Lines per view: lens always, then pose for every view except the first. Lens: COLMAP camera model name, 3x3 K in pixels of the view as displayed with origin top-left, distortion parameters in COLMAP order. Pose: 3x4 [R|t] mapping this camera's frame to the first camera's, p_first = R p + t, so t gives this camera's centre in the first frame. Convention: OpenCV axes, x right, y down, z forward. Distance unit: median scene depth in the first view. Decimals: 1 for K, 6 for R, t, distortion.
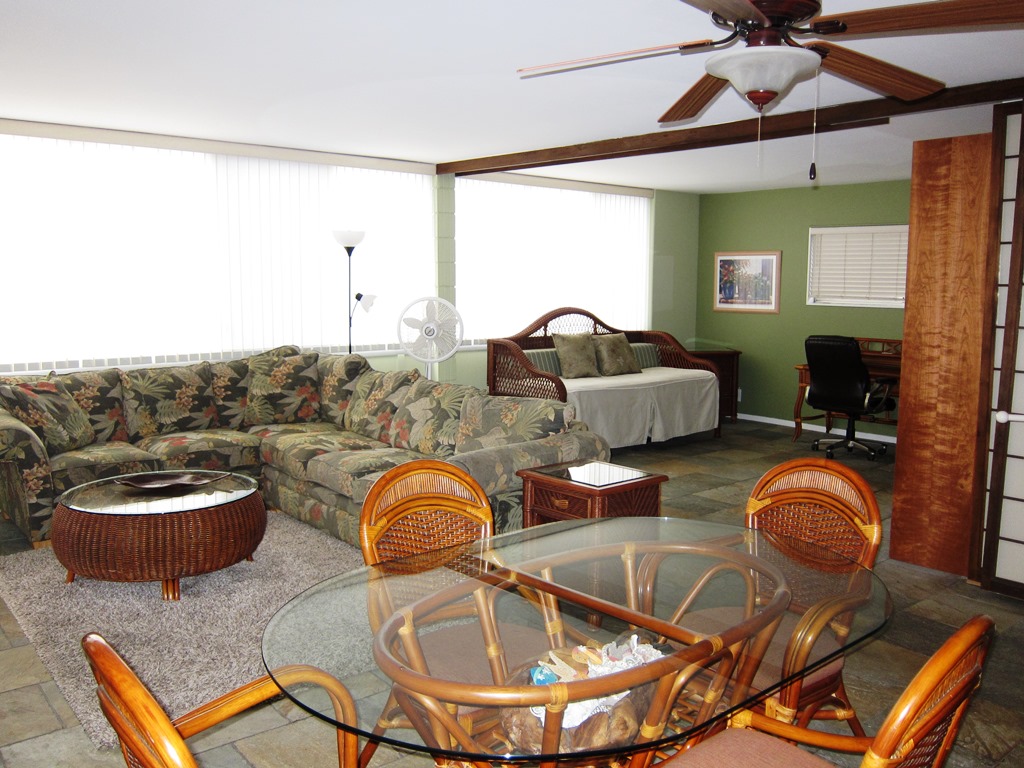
lens RADIAL K [[865.0, 0, 513.0], [0, 865.0, 385.2], [0, 0, 1]] dist [-0.044910, 0.009865]
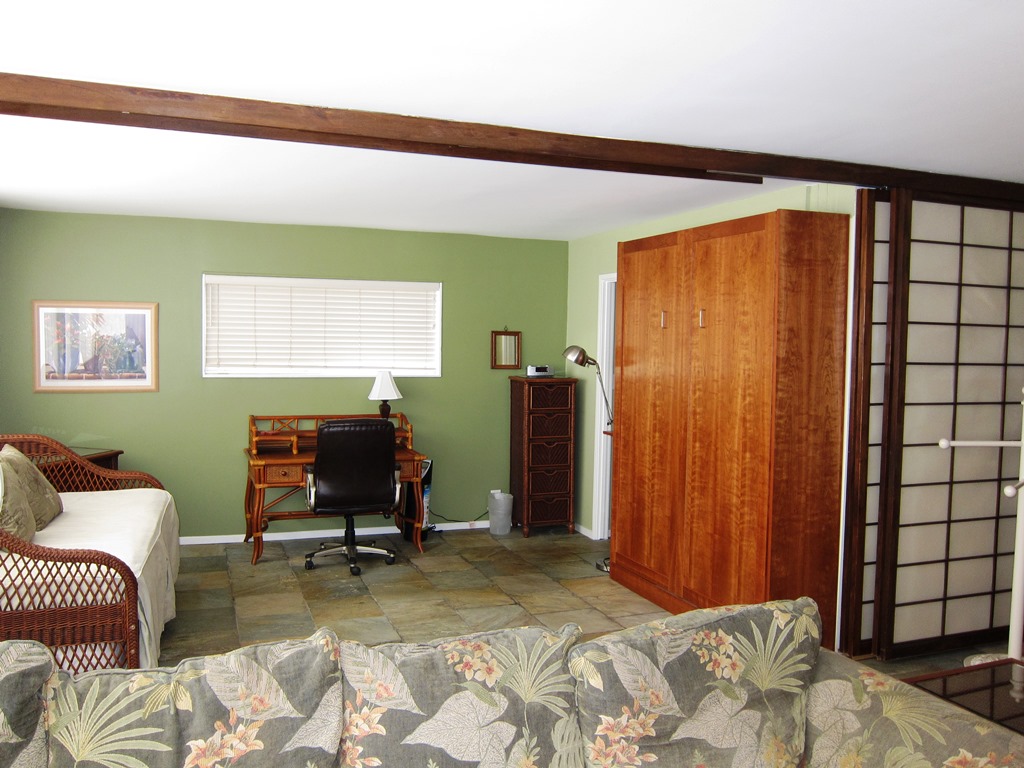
lens RADIAL K [[865.0, 0, 512.4], [0, 865.0, 378.7], [0, 0, 1]] dist [-0.044910, 0.009865]
pose [[0.343032, -0.049944, 0.937995, -0.270868], [0.104887, 0.994377, 0.014588, -0.078041], [-0.933449, 0.093379, 0.346342, 0.513494]]
